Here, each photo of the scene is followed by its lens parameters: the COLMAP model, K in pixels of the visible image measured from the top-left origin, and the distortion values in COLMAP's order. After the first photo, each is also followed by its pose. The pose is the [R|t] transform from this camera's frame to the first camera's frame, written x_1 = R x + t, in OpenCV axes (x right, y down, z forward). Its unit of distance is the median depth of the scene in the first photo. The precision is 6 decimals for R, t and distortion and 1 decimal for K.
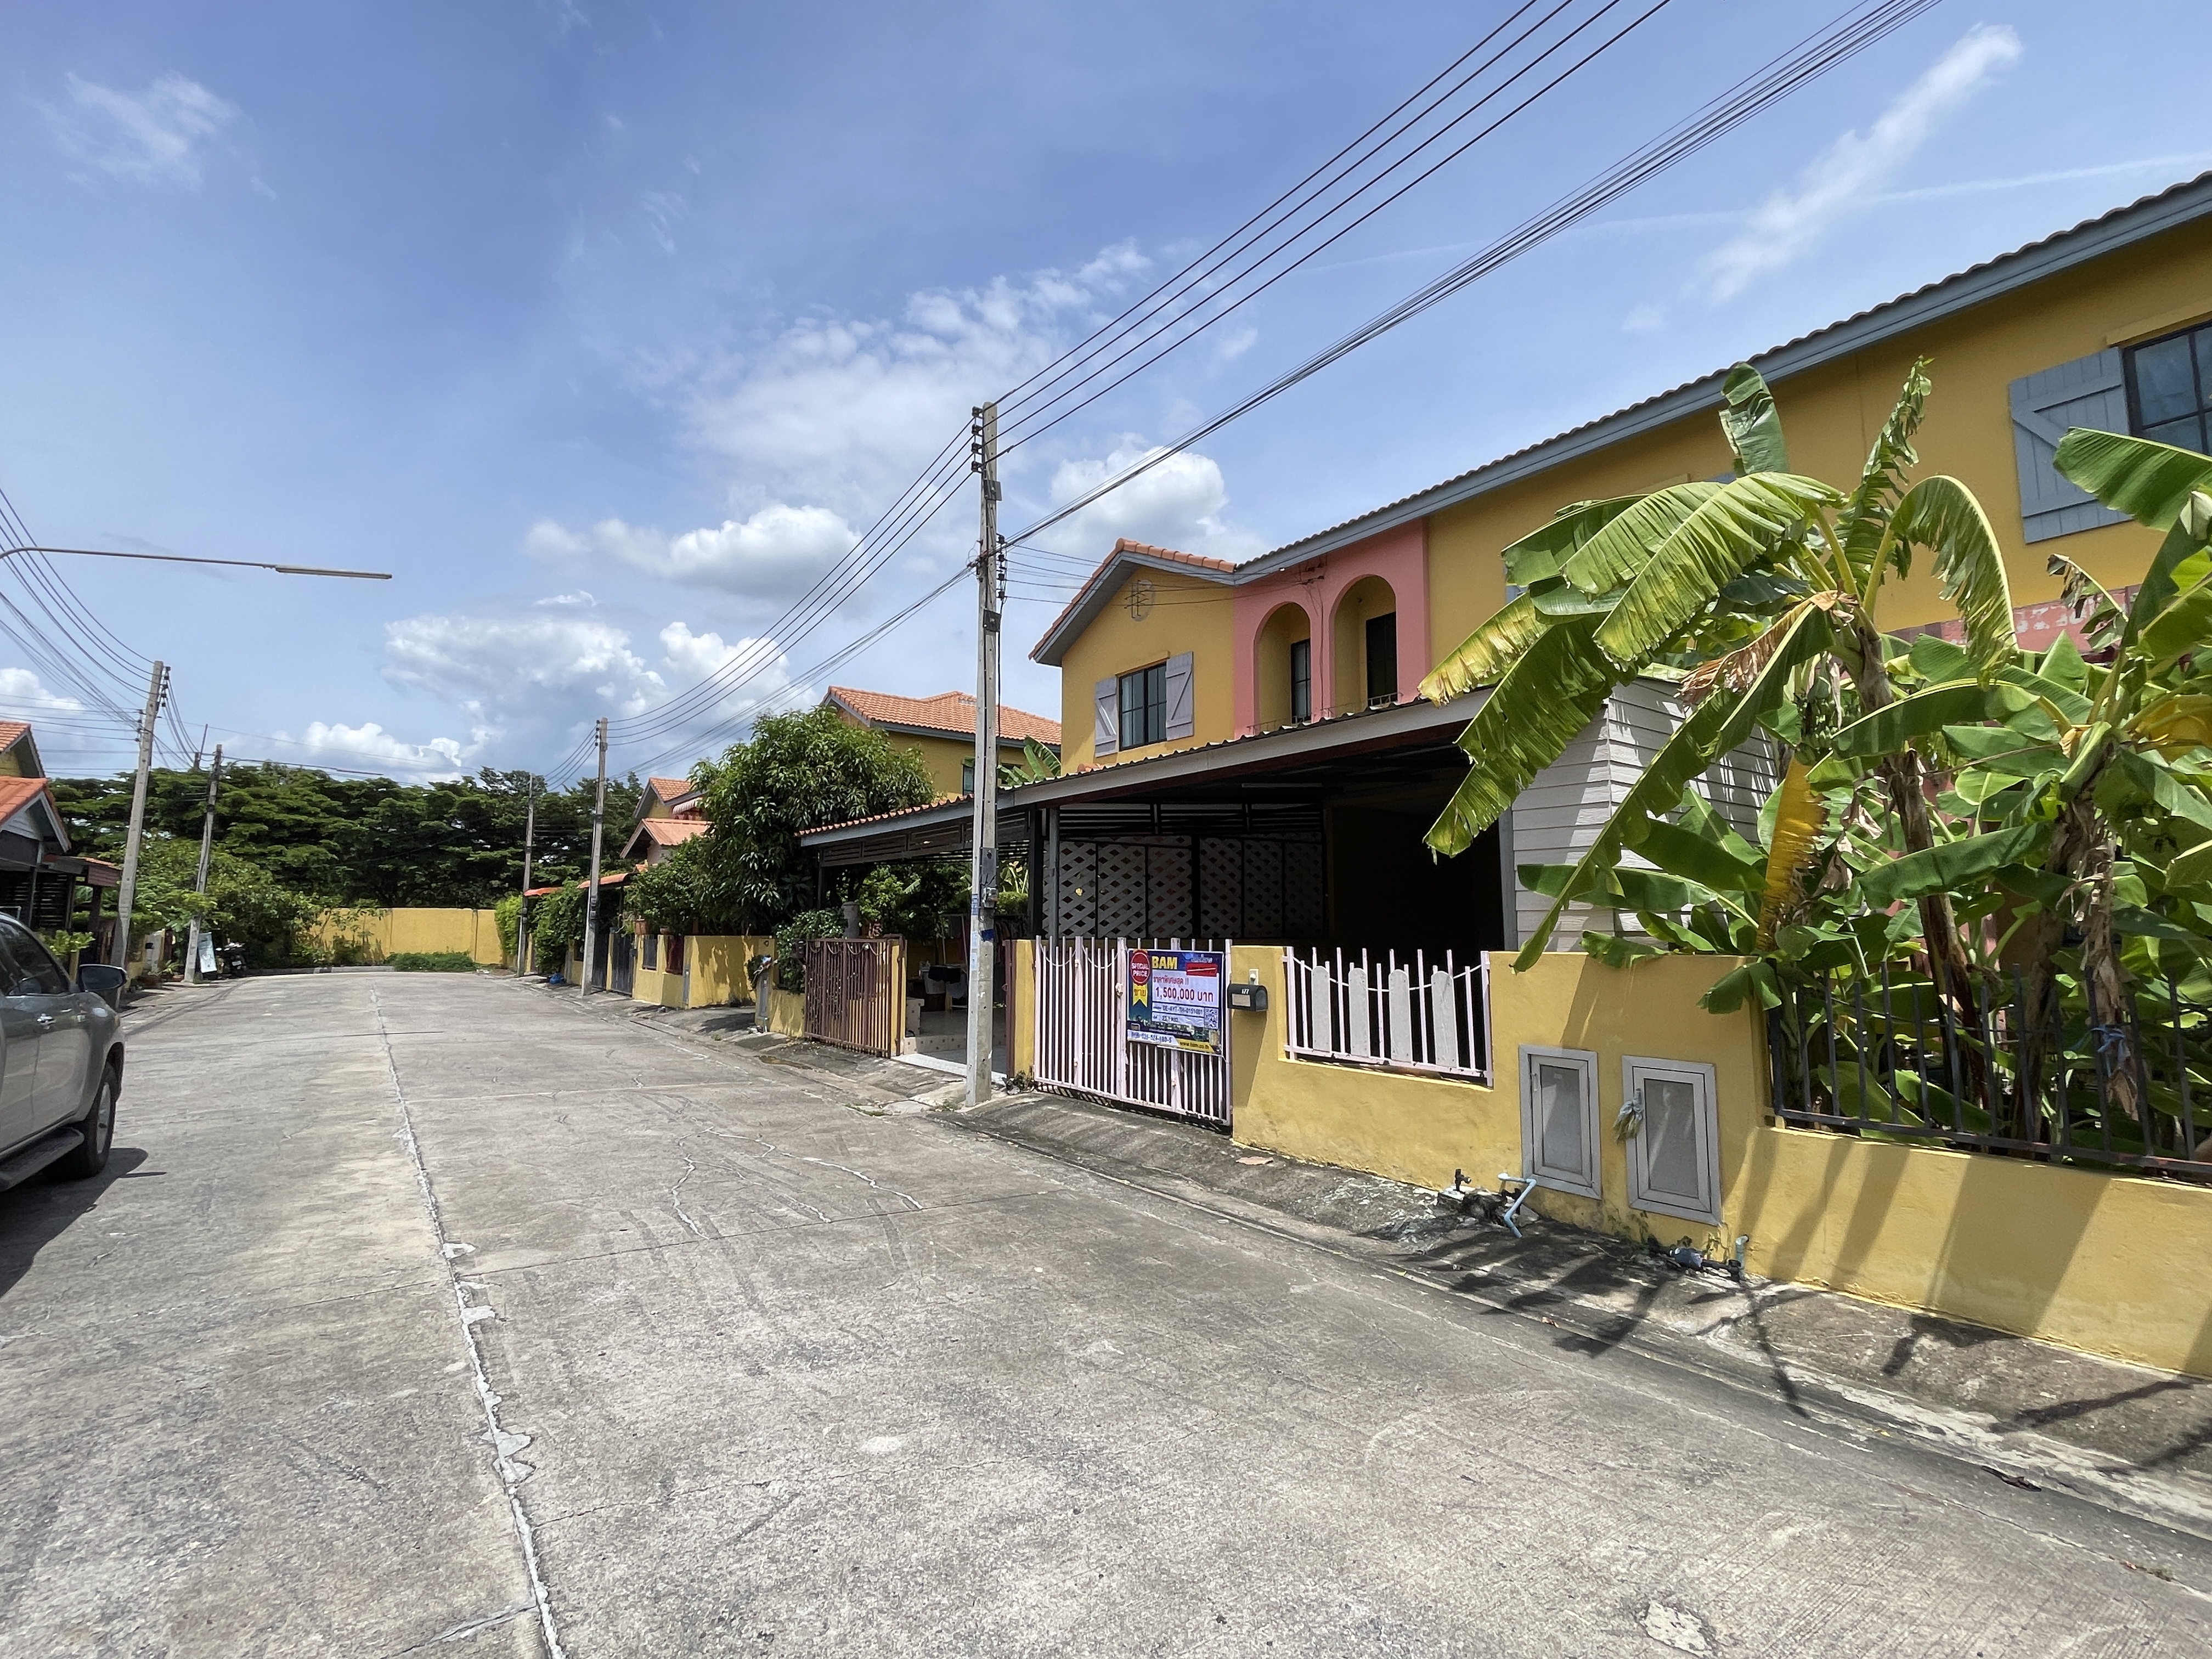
lens RADIAL K [[1012.7, 0, 1098.1], [0, 1012.7, 827.8], [0, 0, 1]] dist [-0.000990, -0.000242]
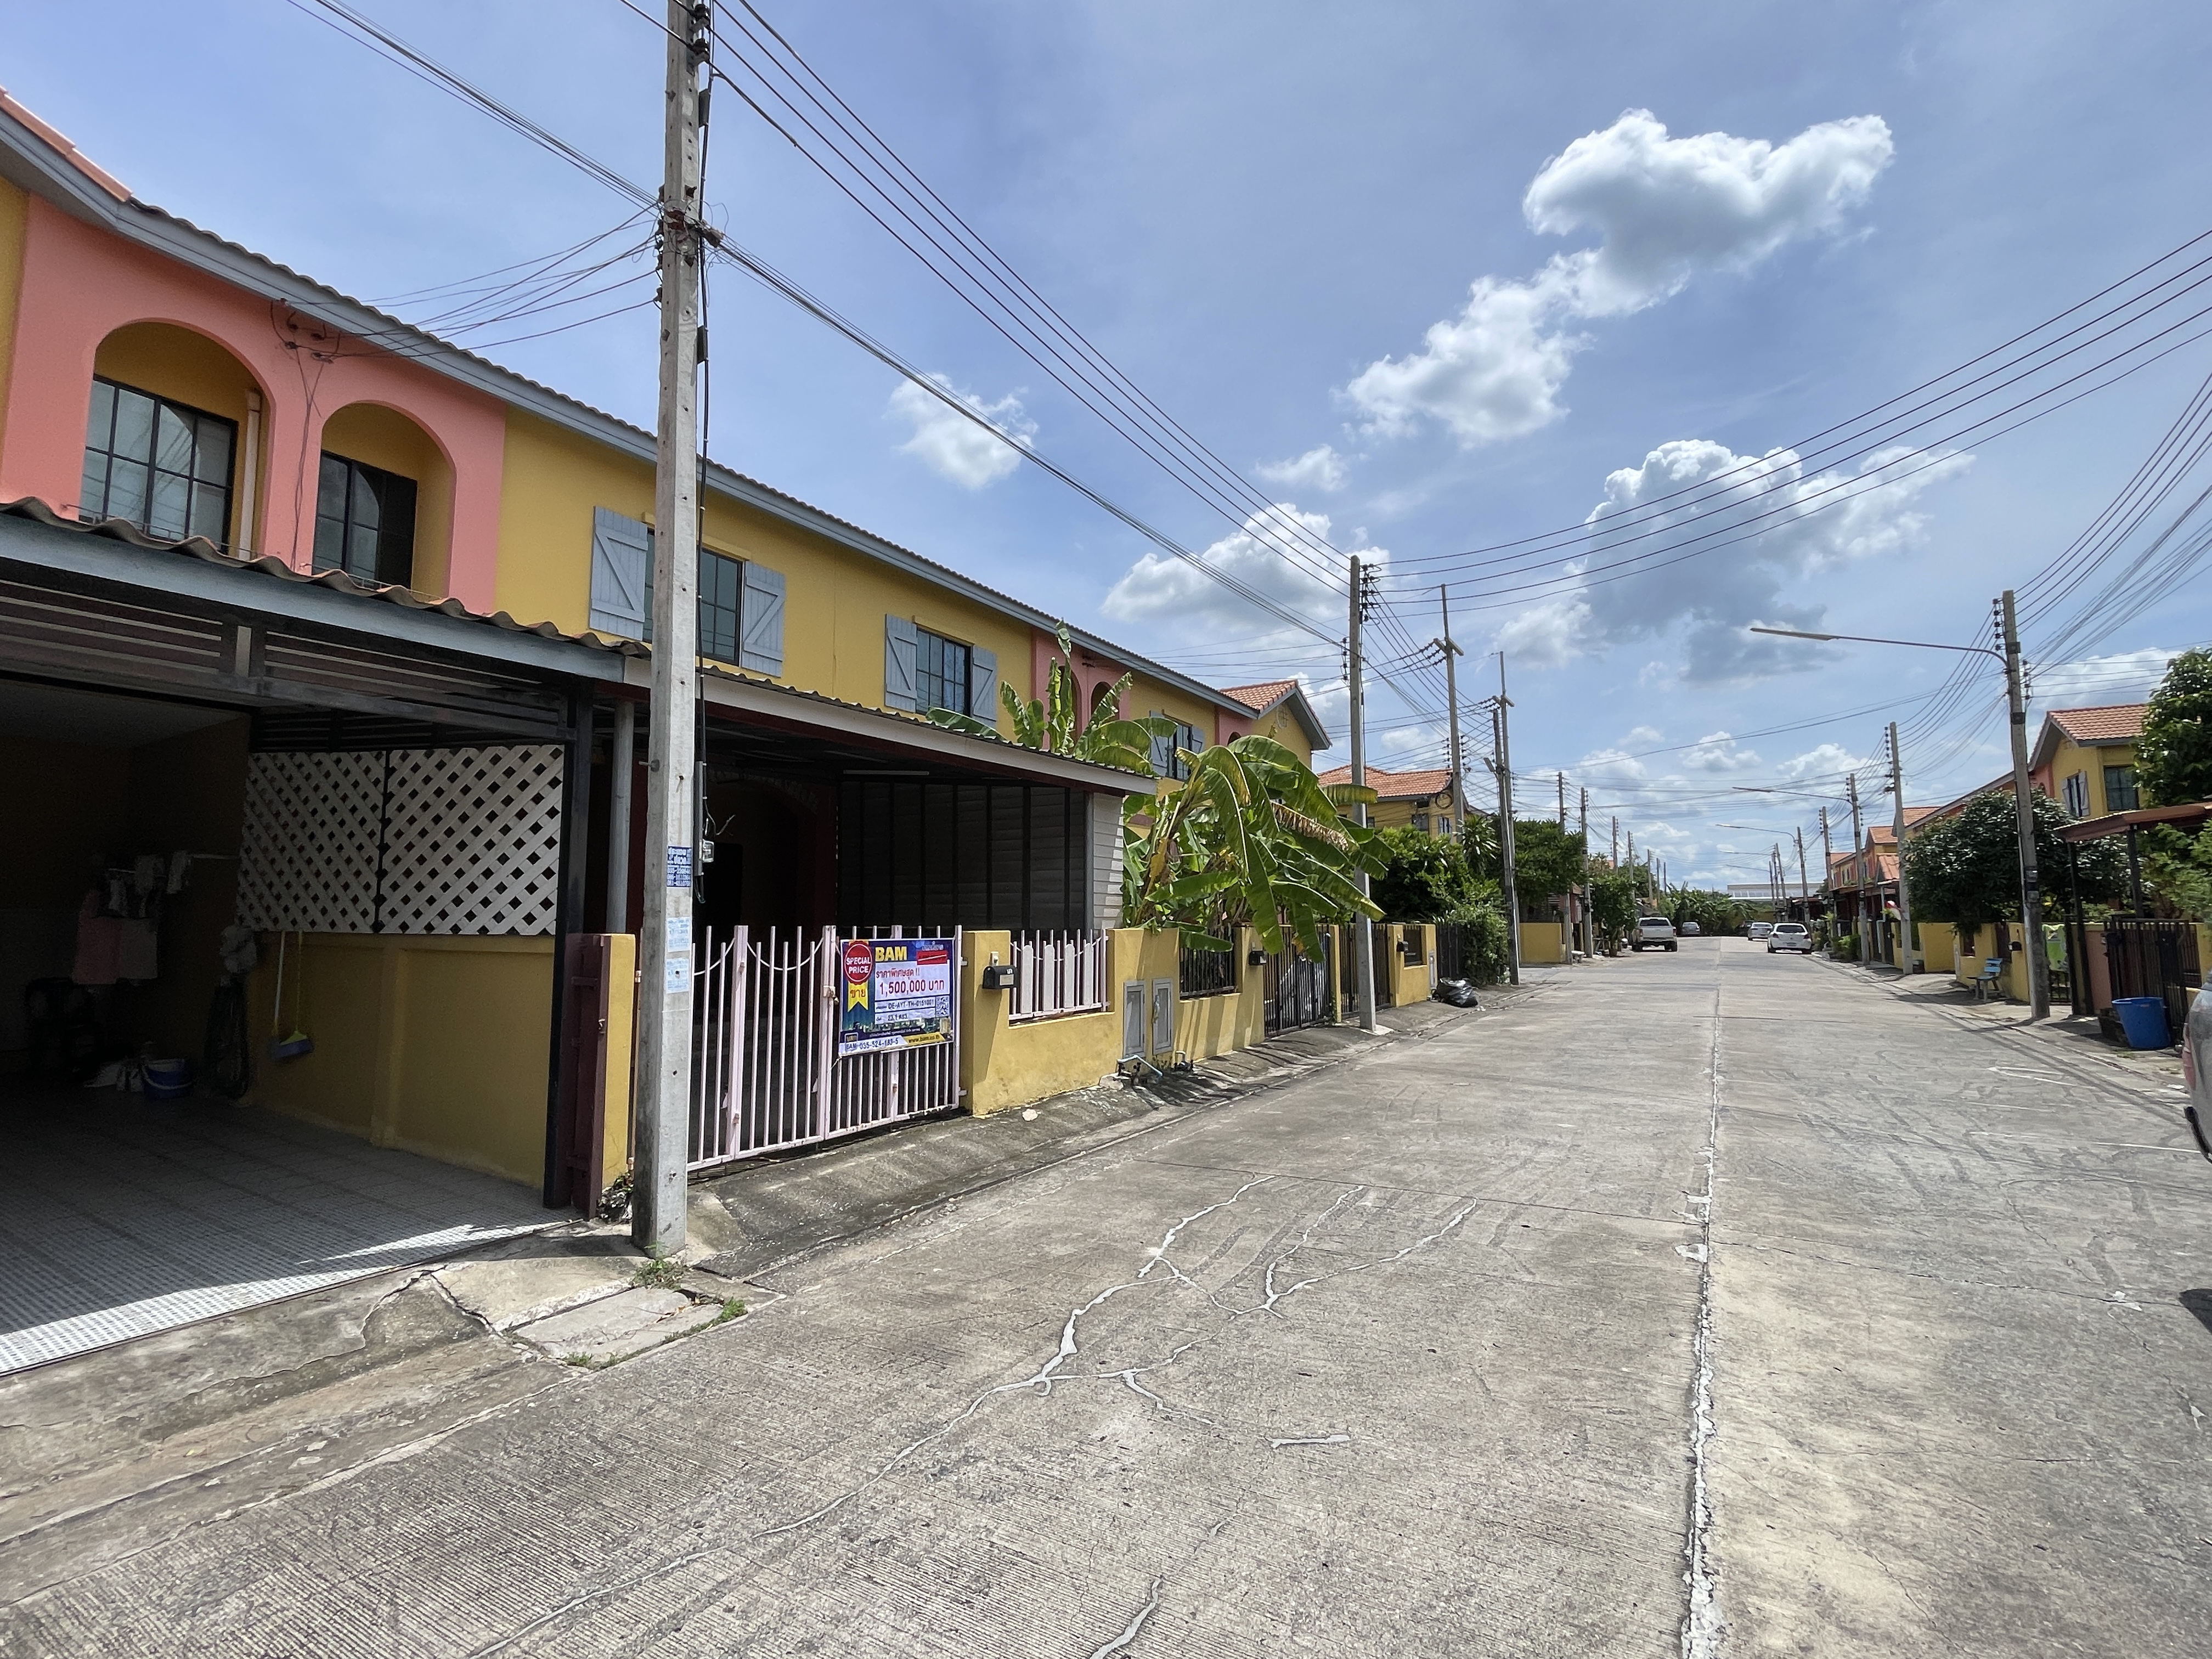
lens RADIAL K [[1012.7, 0, 1098.1], [0, 1012.7, 827.8], [0, 0, 1]] dist [-0.000990, -0.000242]
pose [[-0.378584, 0.082439, 0.921888, -0.981528], [-0.092072, 0.987731, -0.126137, 0.144716], [-0.920976, -0.132633, -0.366349, 1.413870]]
